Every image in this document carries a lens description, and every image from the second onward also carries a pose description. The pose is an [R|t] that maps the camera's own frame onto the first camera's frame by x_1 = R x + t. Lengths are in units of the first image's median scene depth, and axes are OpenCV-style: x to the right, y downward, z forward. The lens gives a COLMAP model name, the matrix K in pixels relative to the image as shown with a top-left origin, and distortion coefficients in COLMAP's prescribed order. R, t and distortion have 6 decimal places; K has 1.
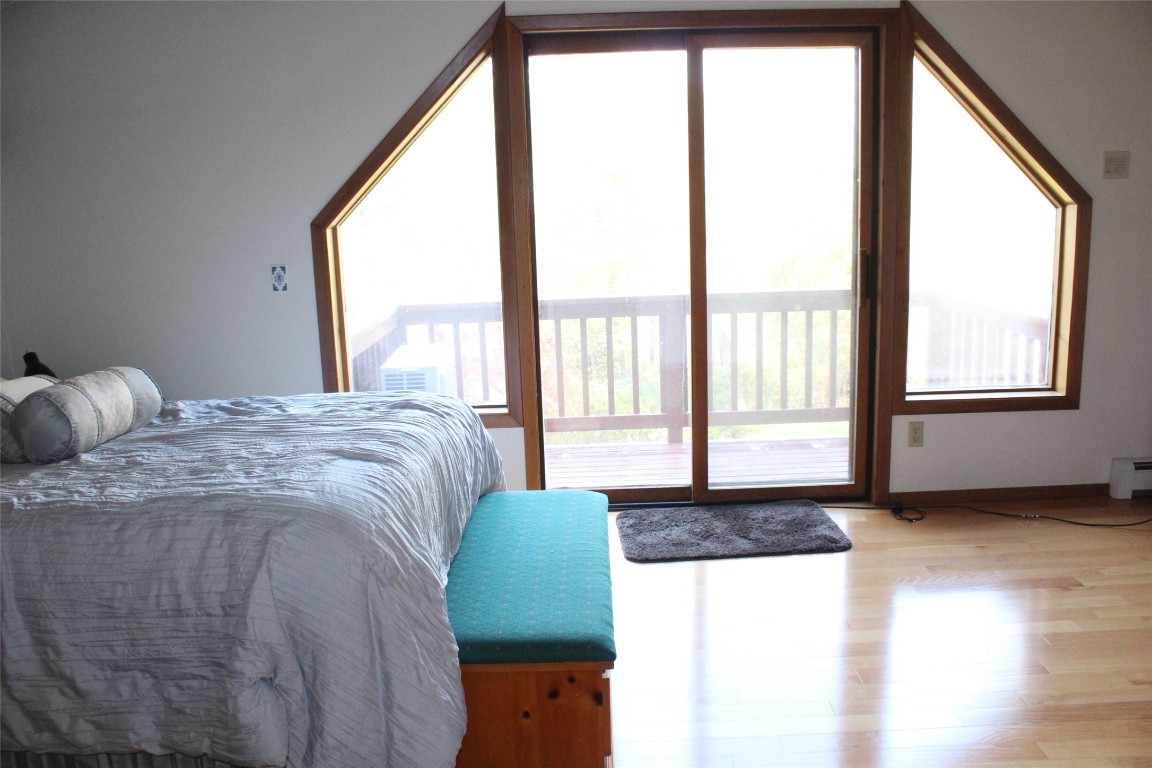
lens RADIAL K [[949.8, 0, 579.8], [0, 949.8, 387.1], [0, 0, 1]] dist [-0.170130, 0.149060]
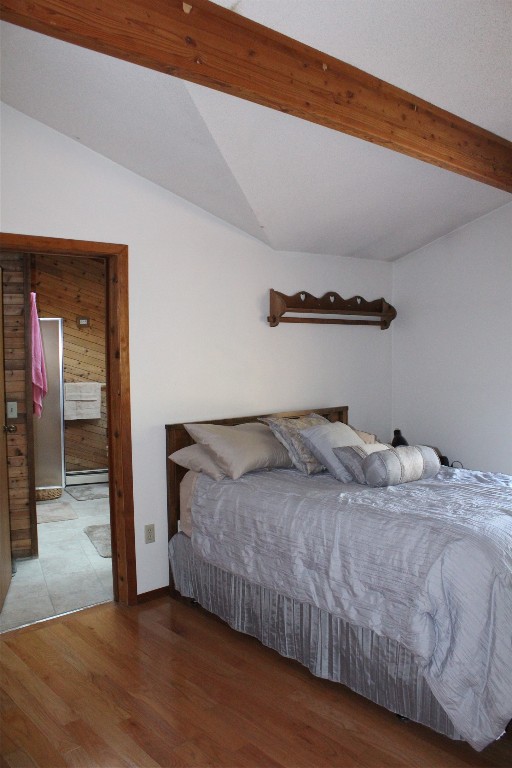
lens RADIAL K [[638.0, 0, 258.2], [0, 638.0, 386.2], [0, 0, 1]] dist [-0.158204, 0.148416]
pose [[0.669263, 0.080667, -0.738633, 0.346189], [-0.166758, 0.985037, -0.043519, -0.044065], [0.724071, 0.152299, 0.672701, -0.230702]]
